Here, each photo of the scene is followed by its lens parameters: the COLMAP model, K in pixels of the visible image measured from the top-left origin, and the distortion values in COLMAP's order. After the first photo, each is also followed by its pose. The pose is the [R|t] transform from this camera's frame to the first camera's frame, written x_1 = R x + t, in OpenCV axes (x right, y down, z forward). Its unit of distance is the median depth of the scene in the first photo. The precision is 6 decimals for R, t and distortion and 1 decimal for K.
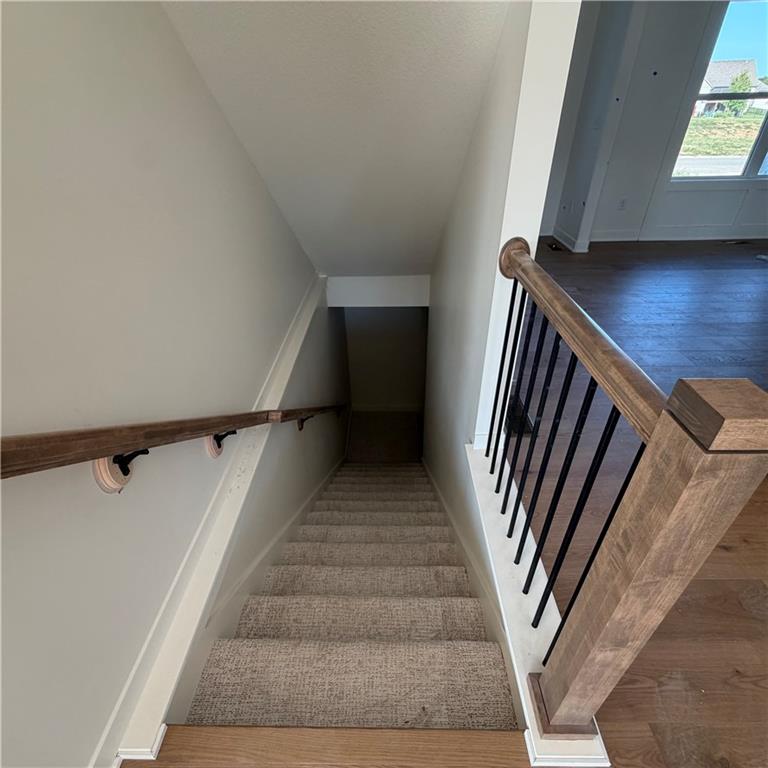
lens RADIAL K [[408.1, 0, 381.2], [0, 408.1, 383.8], [0, 0, 1]] dist [-0.000456, 0.000206]
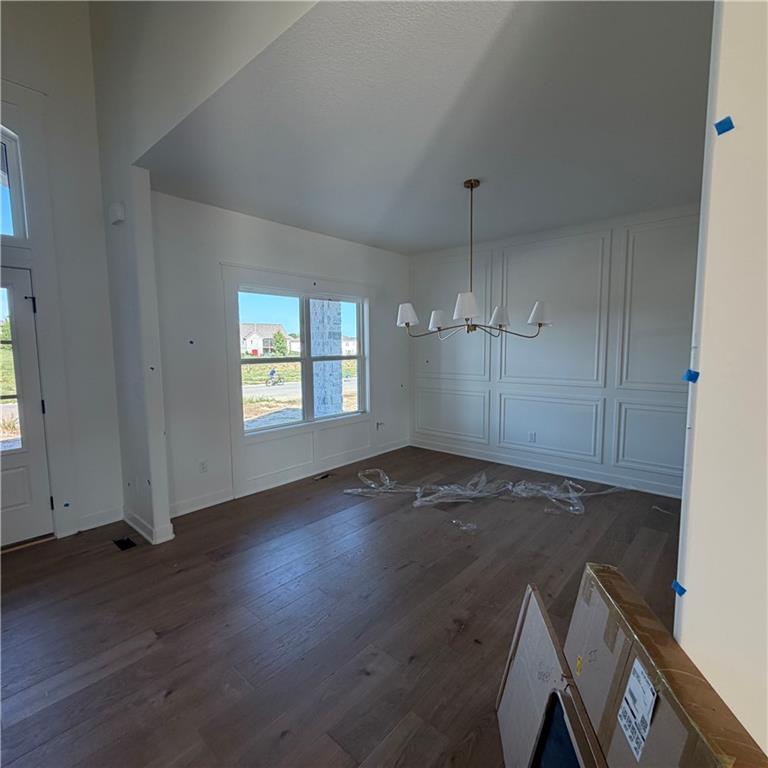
lens RADIAL K [[408.1, 0, 381.7], [0, 408.1, 384.0], [0, 0, 1]] dist [-0.000456, 0.000206]
pose [[0.650540, -0.054801, 0.757492, 0.205969], [0.418858, 0.857881, -0.297655, -0.183691], [-0.633526, 0.510918, 0.581040, 0.191293]]
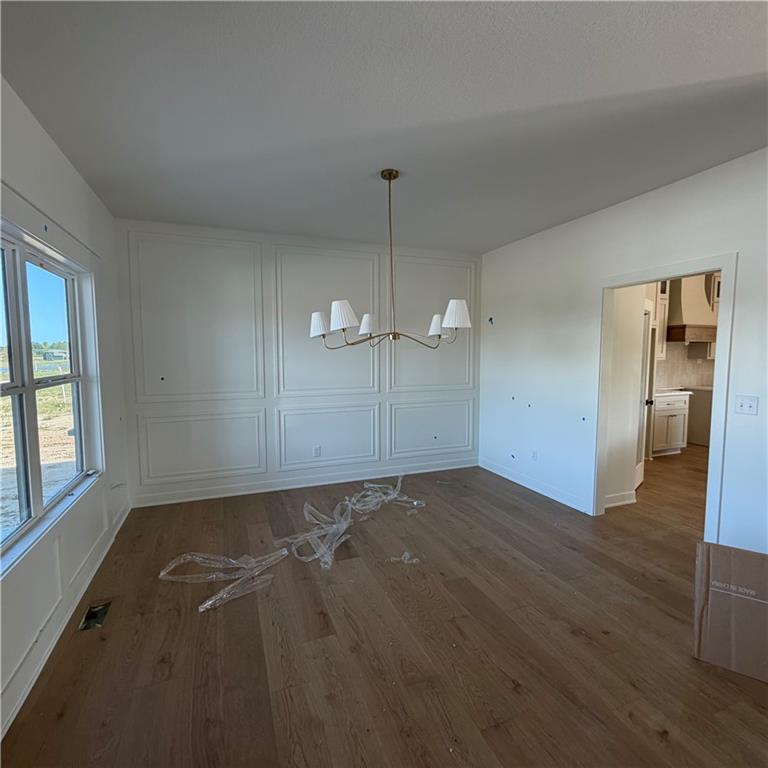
lens RADIAL K [[408.1, 0, 382.5], [0, 408.1, 384.6], [0, 0, 1]] dist [-0.000456, 0.000206]
pose [[-0.379567, -0.050814, 0.923768, 0.273753], [0.526016, 0.809543, 0.260666, -0.546707], [-0.761075, 0.584857, -0.280547, 0.718739]]
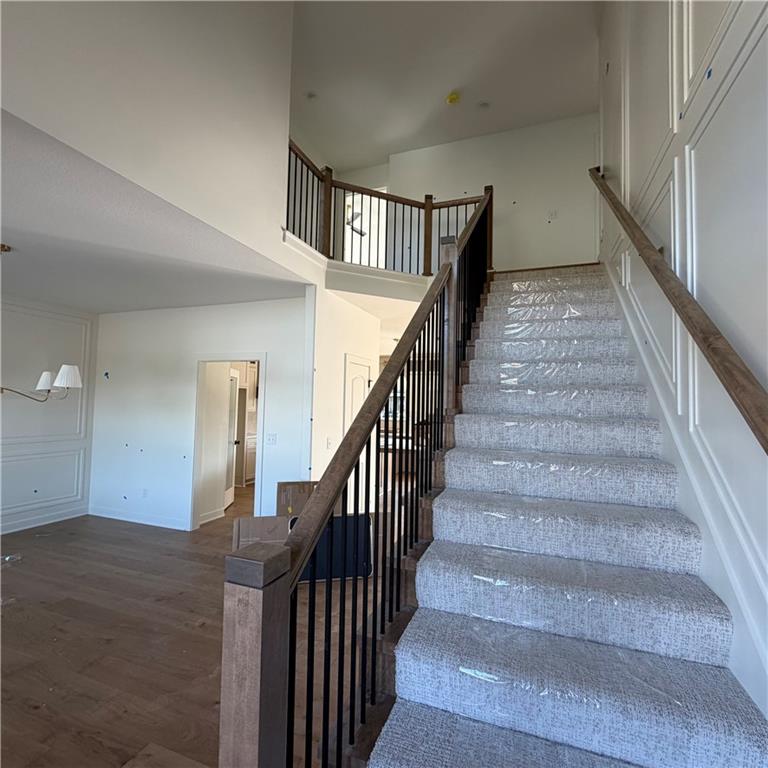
lens RADIAL K [[408.1, 0, 381.8], [0, 408.1, 385.4], [0, 0, 1]] dist [-0.000456, 0.000206]
pose [[-0.941714, 0.016722, 0.335997, 0.000534], [0.186386, 0.857395, 0.479723, -0.653920], [-0.280061, 0.514388, -0.810538, 0.861224]]
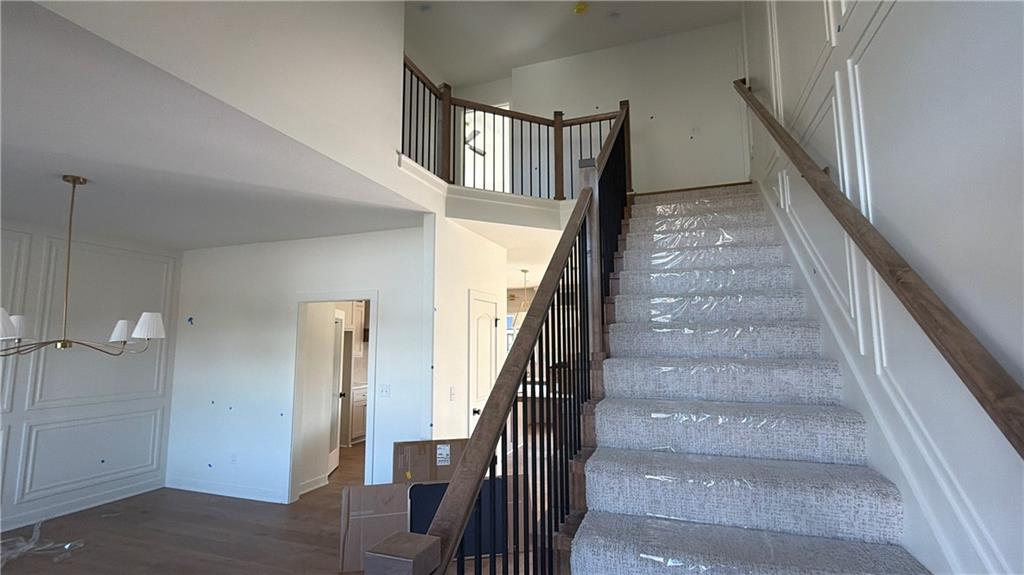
lens RADIAL K [[466.7, 0, 512.3], [0, 466.7, 288.2], [0, 0, 1]] dist [0.001951, -0.000909]
pose [[-0.946419, 0.064268, 0.316481, 0.014685], [0.201378, 0.883574, 0.422780, -0.663854], [-0.252463, 0.463860, -0.849174, 0.860833]]
